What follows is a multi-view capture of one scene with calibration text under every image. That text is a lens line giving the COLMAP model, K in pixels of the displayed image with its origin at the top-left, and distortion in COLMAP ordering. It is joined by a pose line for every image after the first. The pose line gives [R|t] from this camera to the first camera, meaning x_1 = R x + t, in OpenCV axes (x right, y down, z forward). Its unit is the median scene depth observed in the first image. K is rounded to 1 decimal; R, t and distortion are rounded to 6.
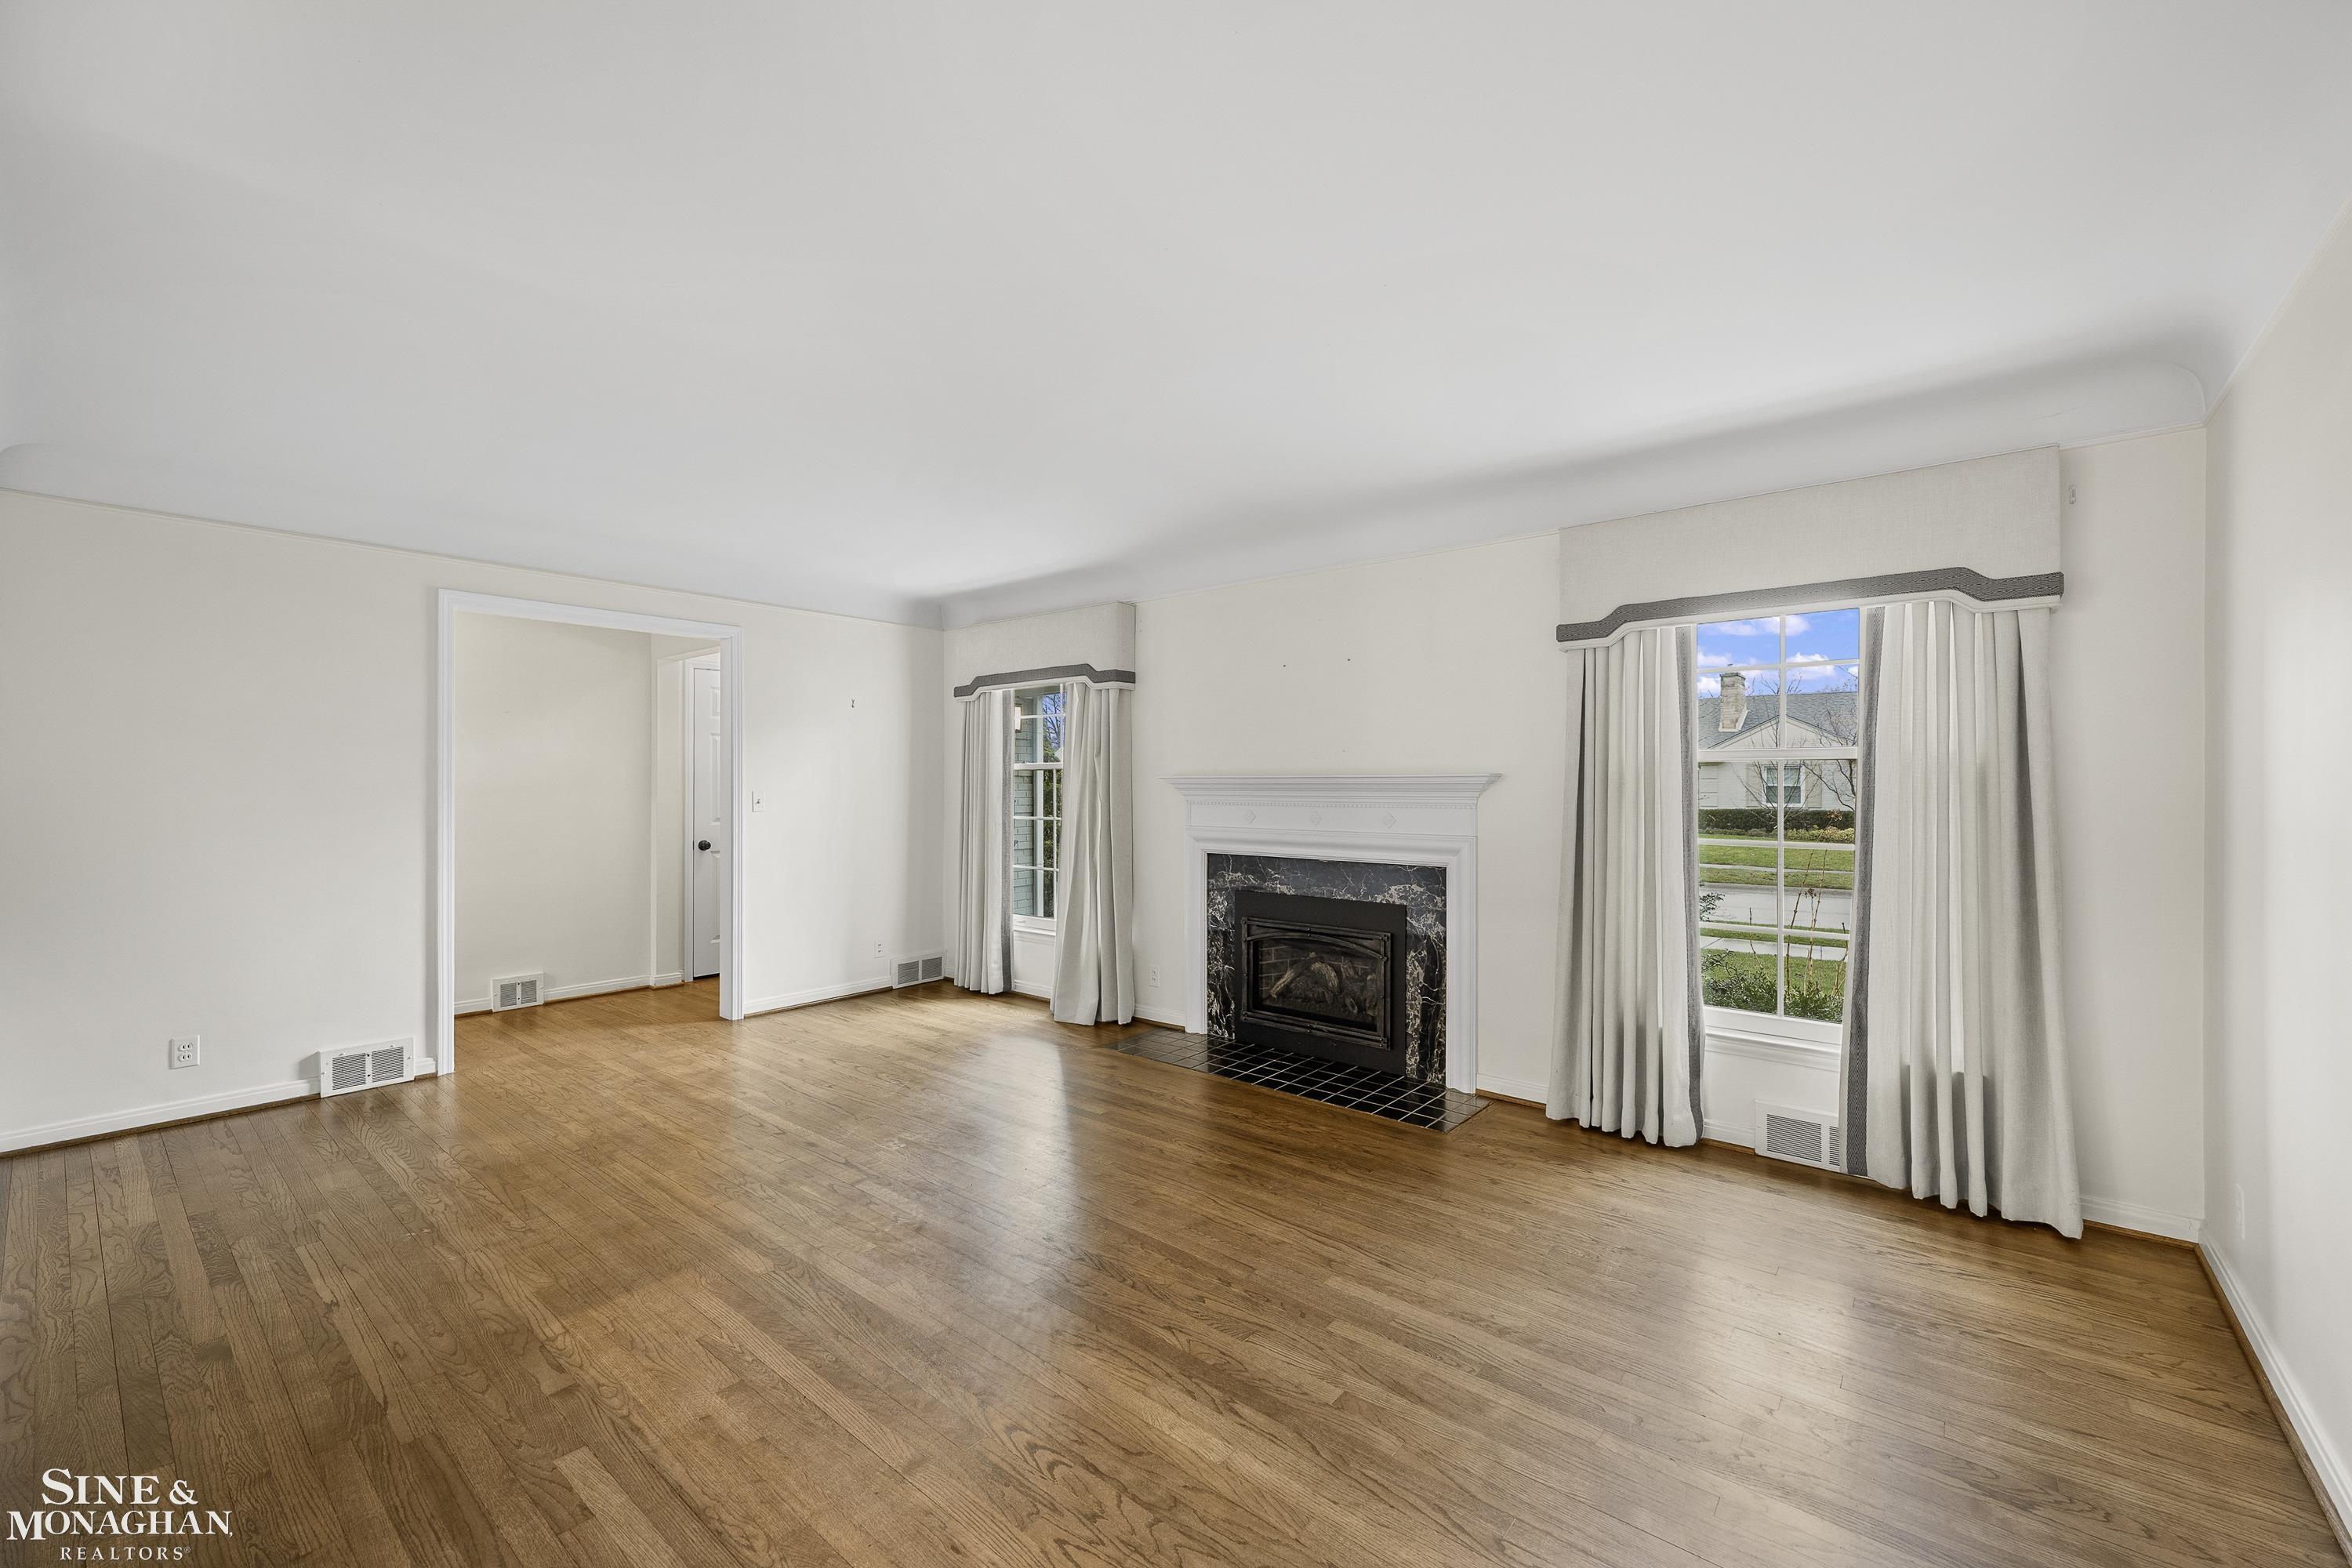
lens RADIAL K [[944.6, 0, 1175.7], [0, 944.6, 784.6], [0, 0, 1]] dist [0.000920, 0.000167]
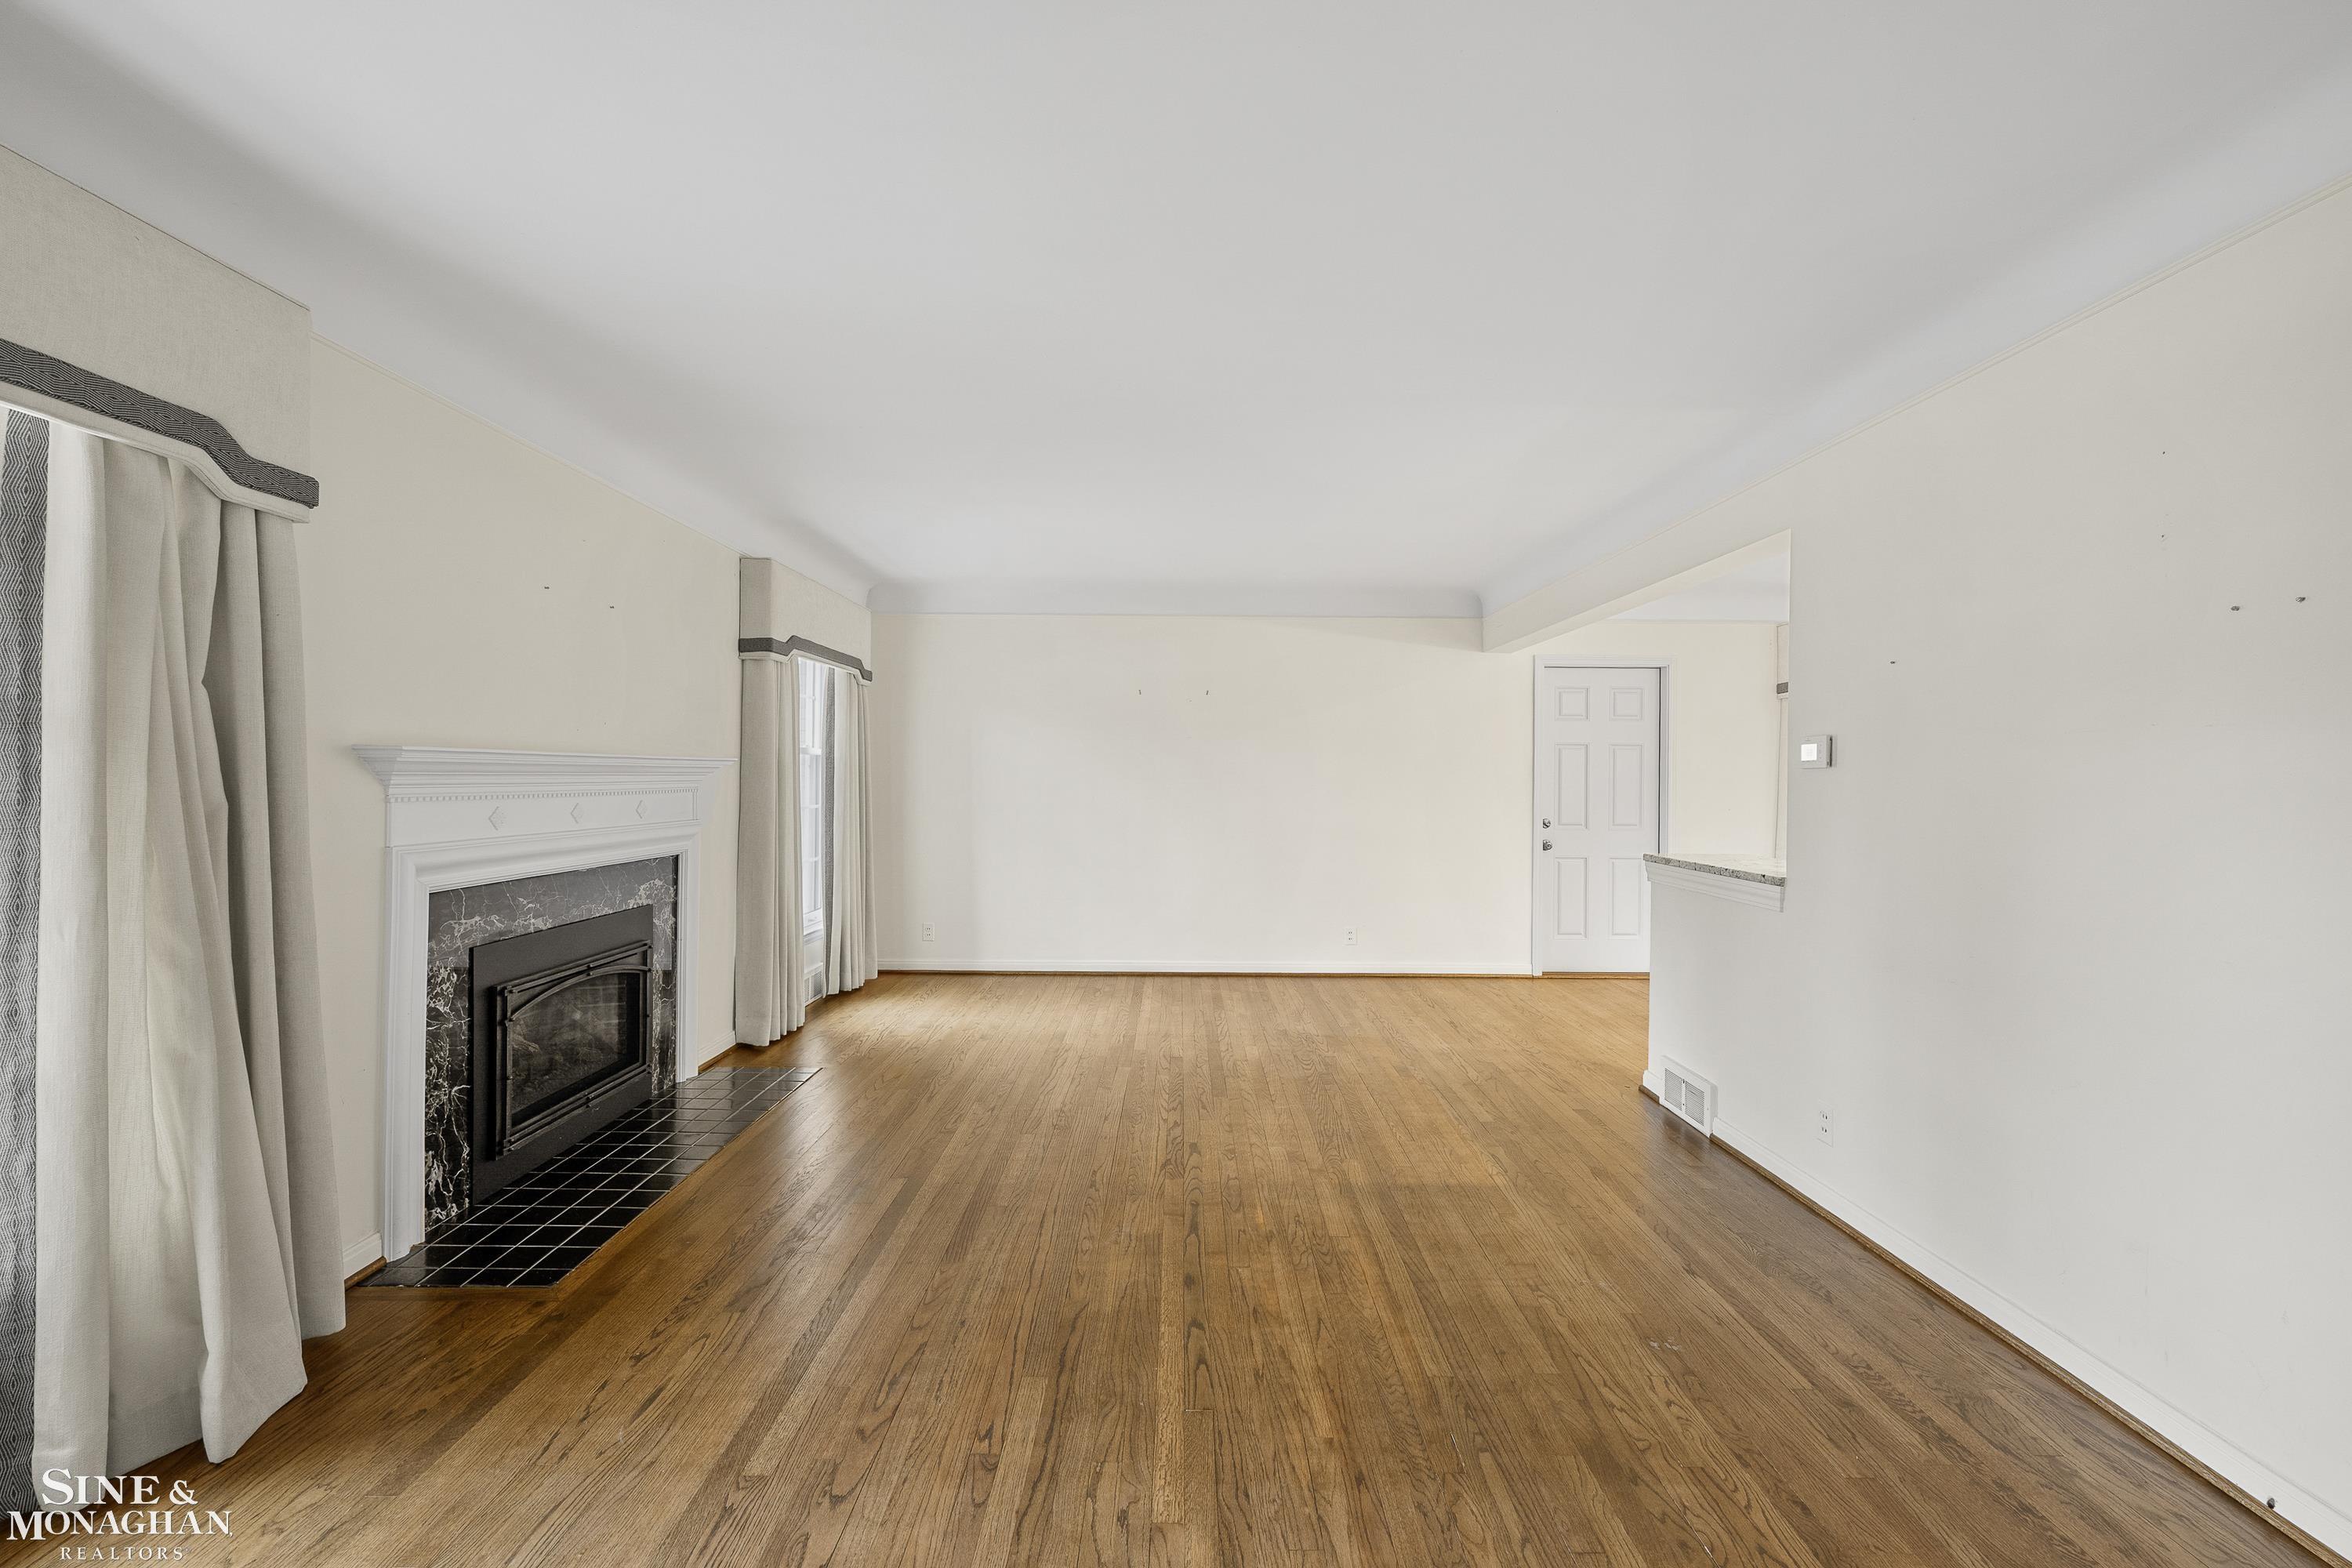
lens RADIAL K [[944.6, 0, 1174.2], [0, 944.6, 775.2], [0, 0, 1]] dist [0.000920, 0.000167]
pose [[-0.636438, -0.005241, 0.771310, -0.679990], [-0.010031, 0.999949, -0.001483, 0.003206], [-0.771263, -0.008681, -0.636457, 1.078496]]
